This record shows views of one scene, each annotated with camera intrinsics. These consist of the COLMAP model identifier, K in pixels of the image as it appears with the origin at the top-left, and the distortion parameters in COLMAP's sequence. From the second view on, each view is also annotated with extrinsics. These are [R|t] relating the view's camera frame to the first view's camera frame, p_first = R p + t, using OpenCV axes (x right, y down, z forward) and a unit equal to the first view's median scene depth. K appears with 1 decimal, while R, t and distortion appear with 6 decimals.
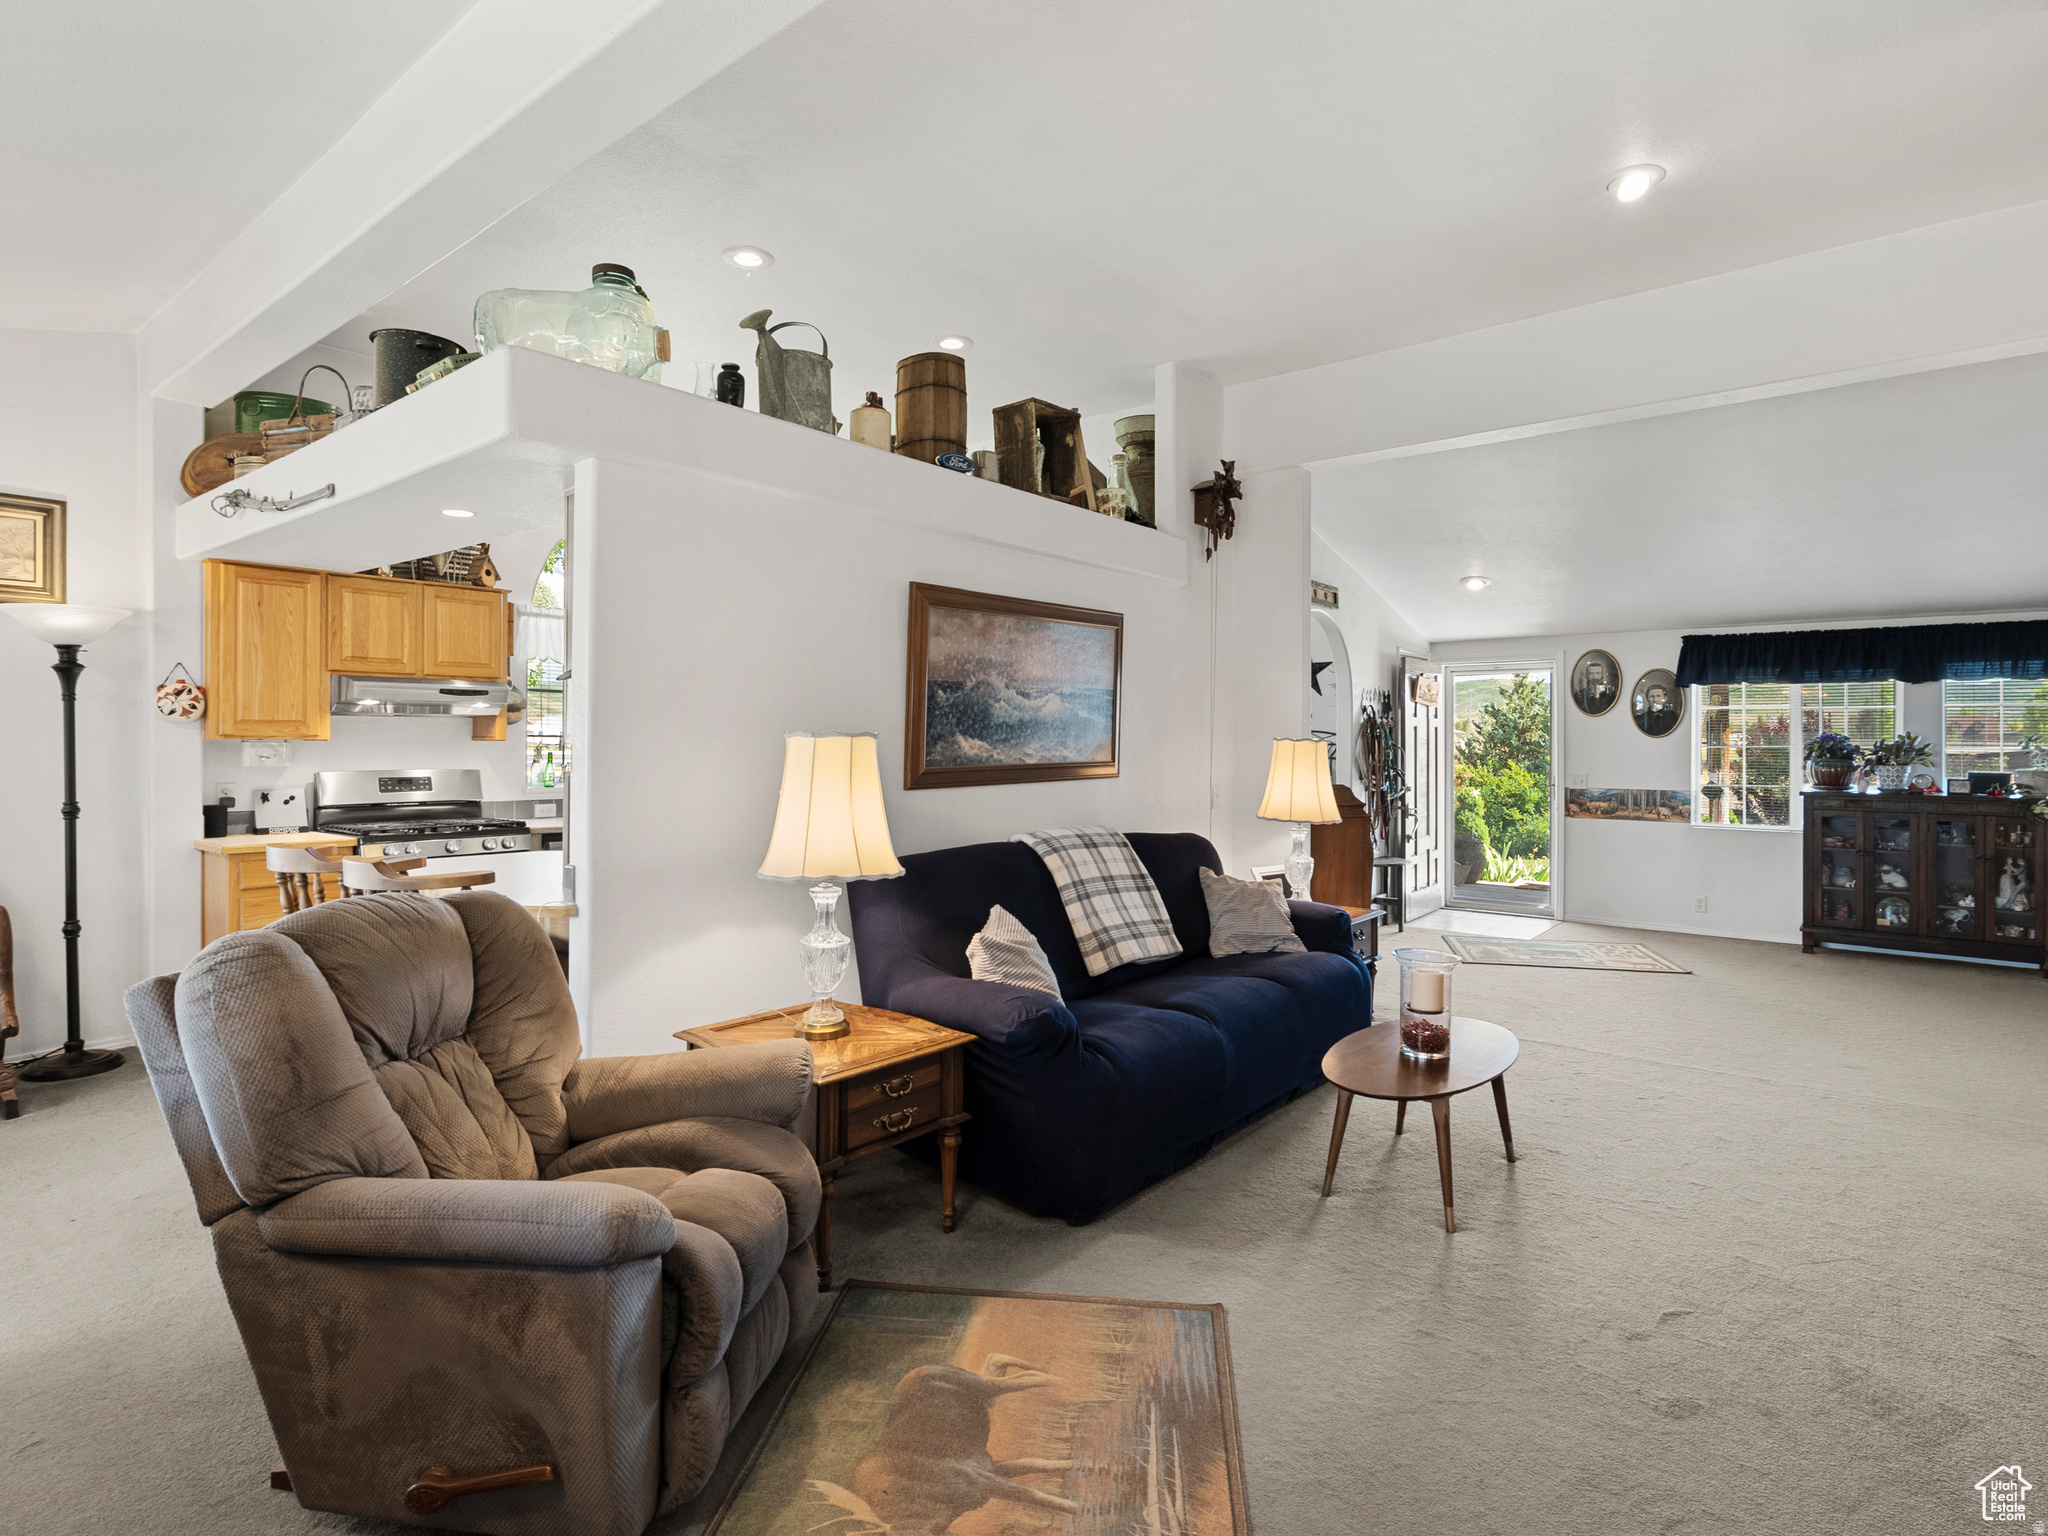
lens RADIAL K [[1059.1, 0, 1029.5], [0, 1059.1, 739.1], [0, 0, 1]] dist [-0.005910, 0.001100]
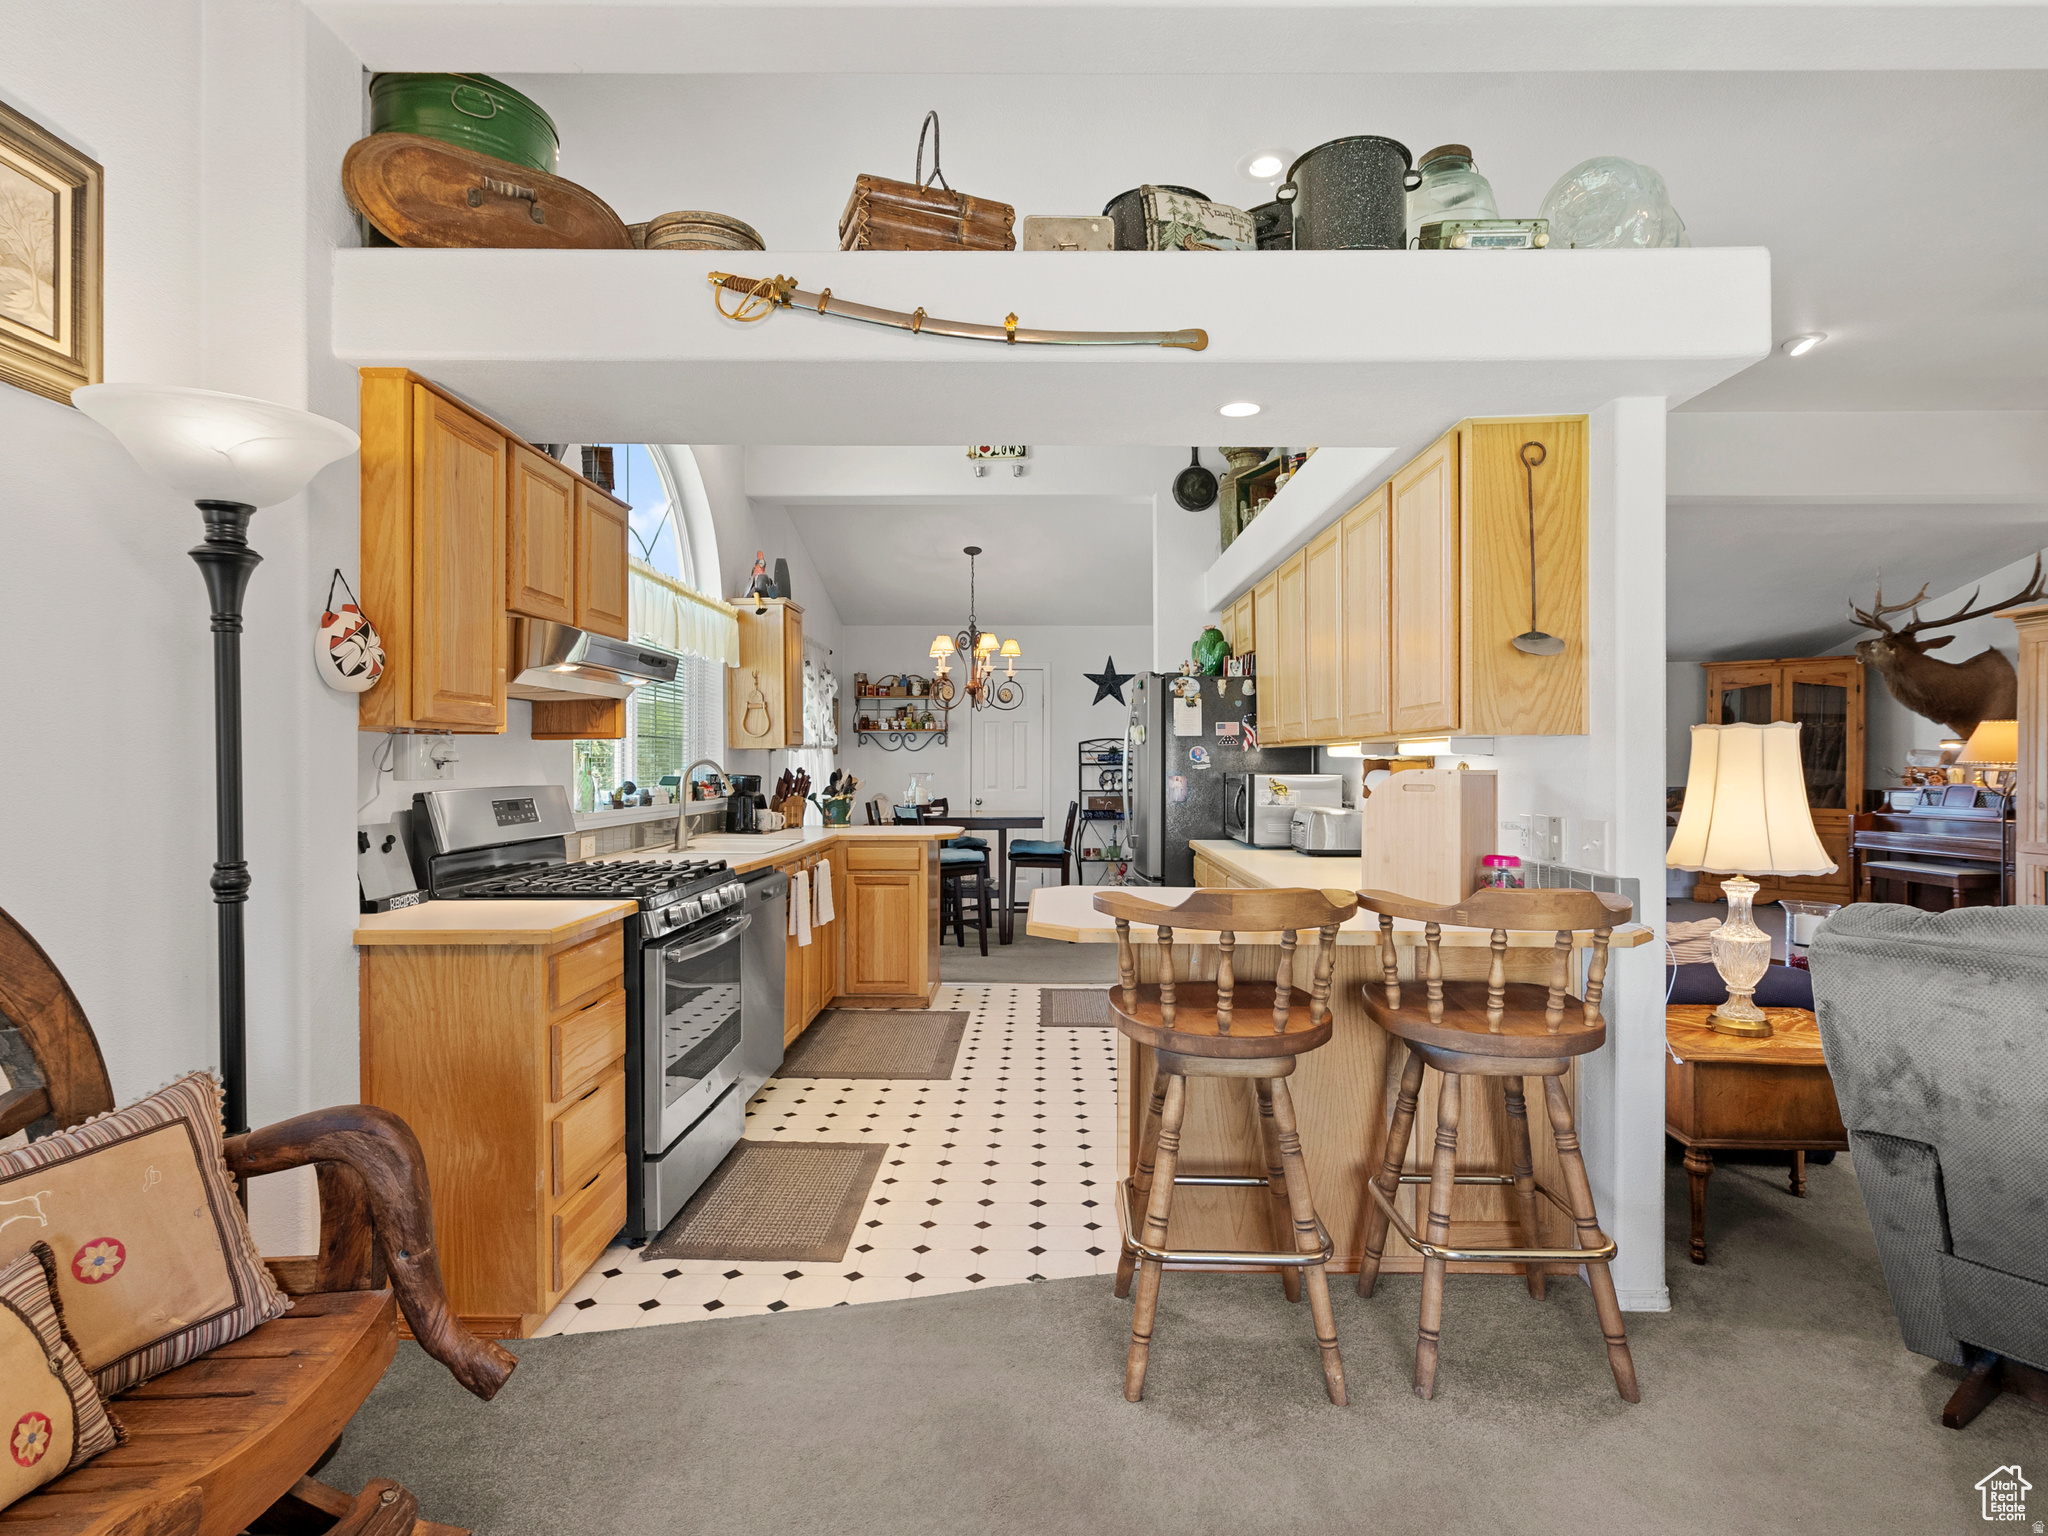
lens RADIAL K [[1059.1, 0, 1024.7], [0, 1059.1, 763.0], [0, 0, 1]] dist [-0.005910, 0.001100]
pose [[0.790379, -0.006381, 0.612585, -0.846051], [0.002872, 0.999973, 0.006711, 0.015065], [-0.612611, -0.003545, 0.790376, 0.411656]]
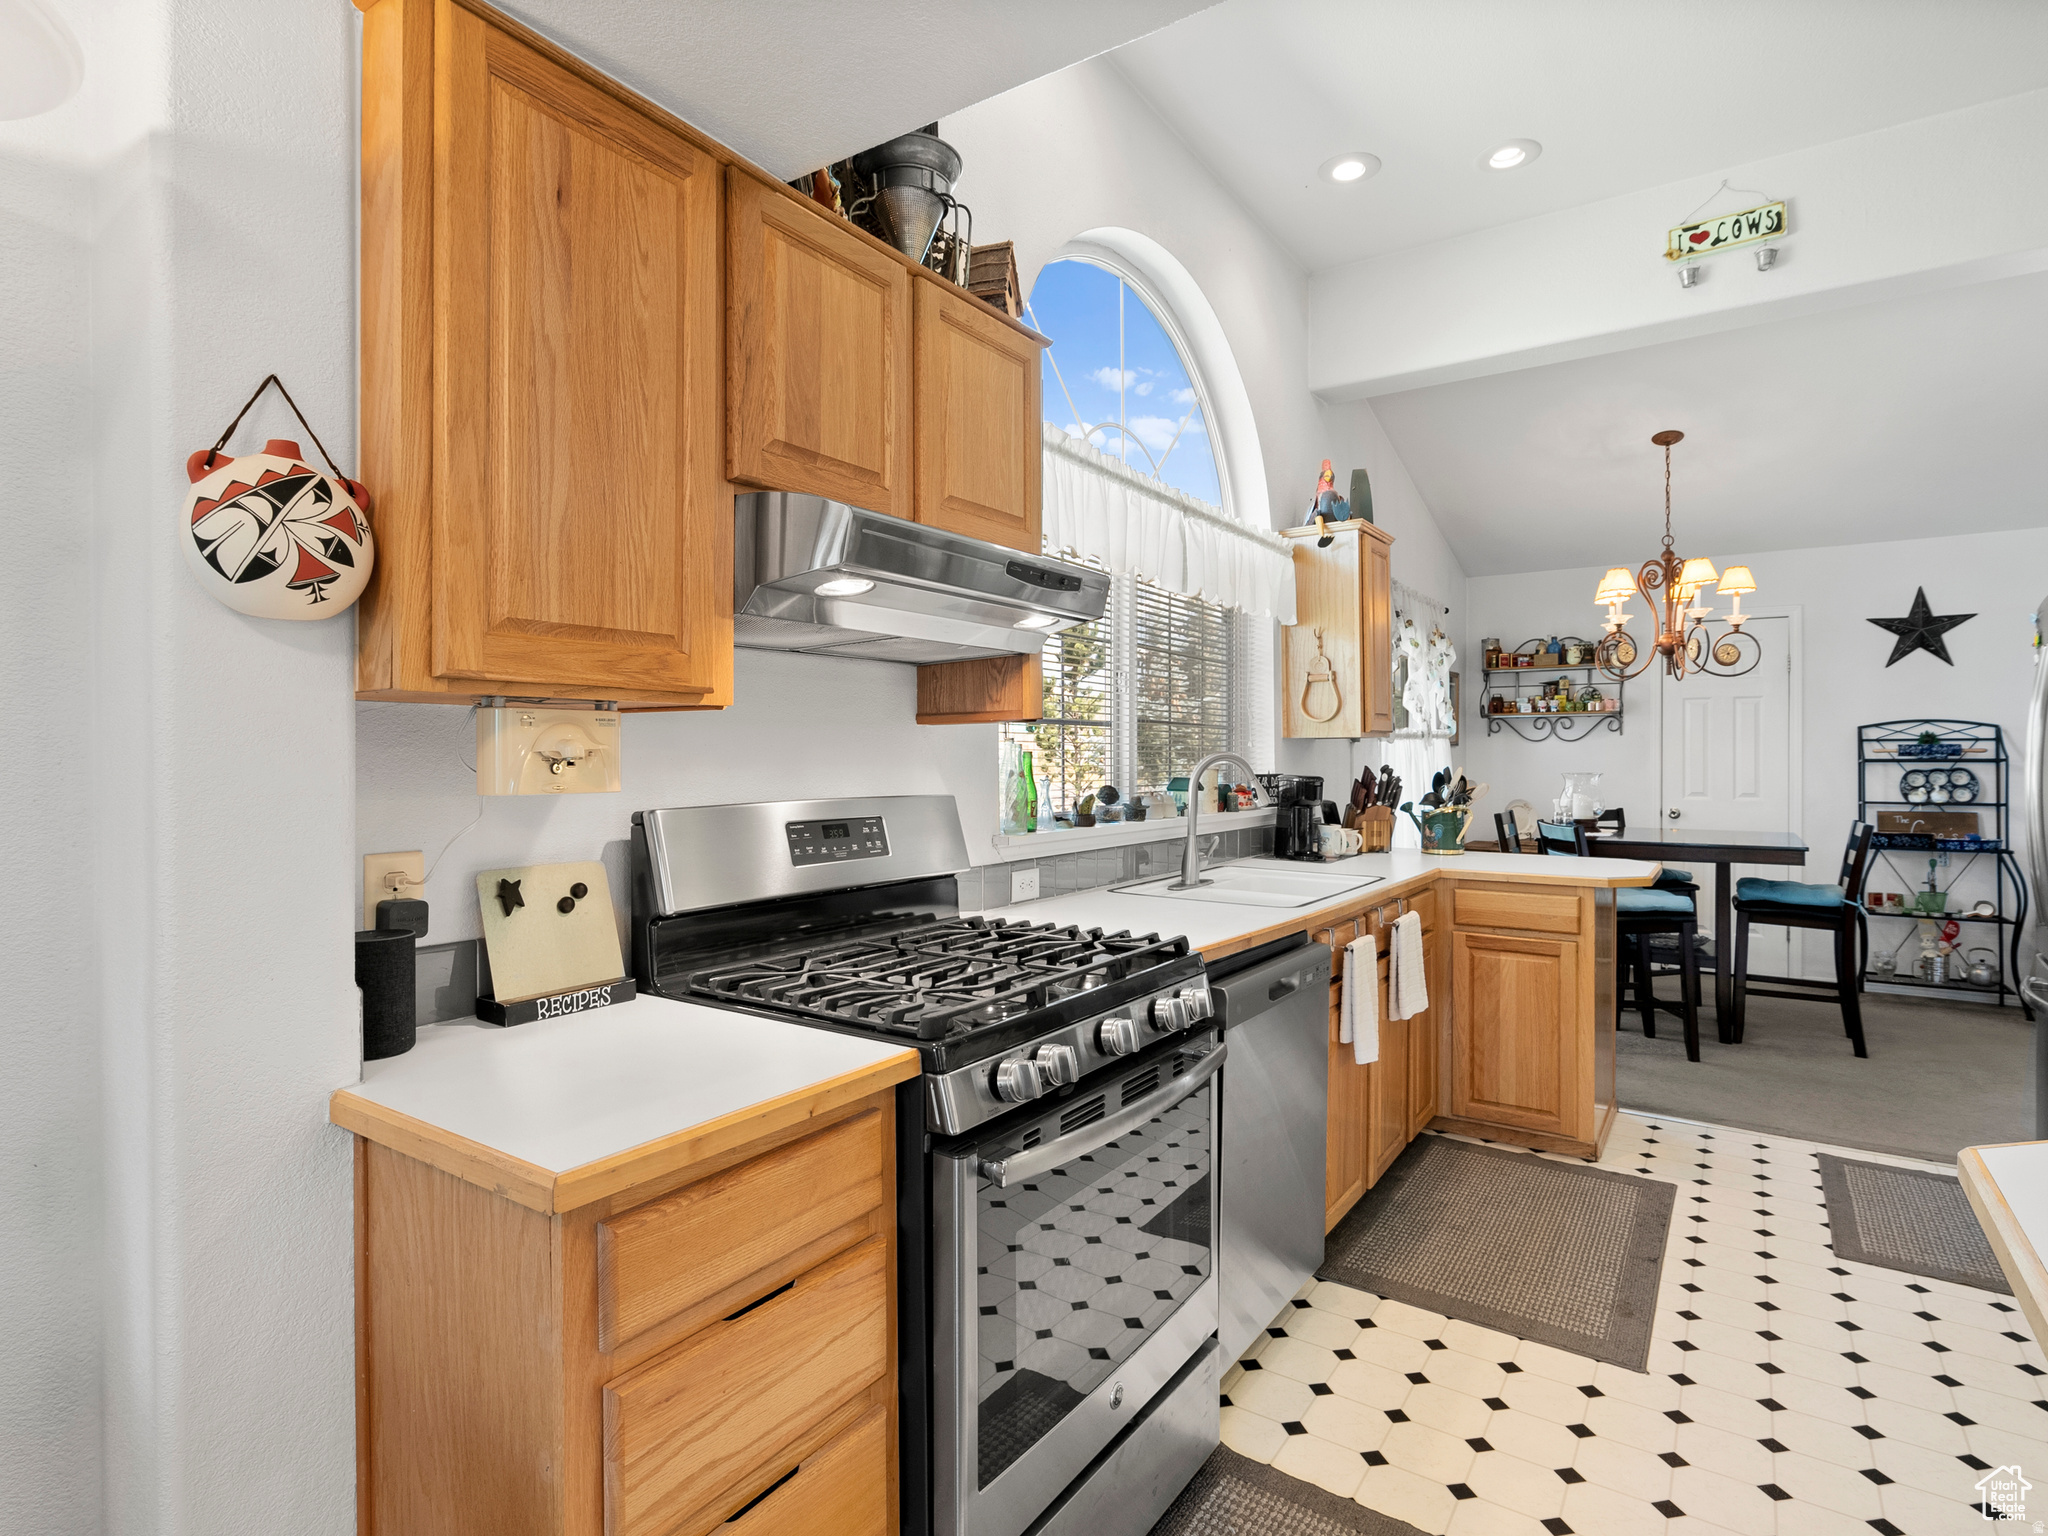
lens RADIAL K [[1059.1, 0, 1024.2], [0, 1059.1, 750.4], [0, 0, 1]] dist [-0.005910, 0.001100]
pose [[0.996952, -0.004760, 0.077869, -0.644551], [0.004861, 0.999988, -0.001104, 0.015563], [-0.077862, 0.001479, 0.996963, 0.734381]]
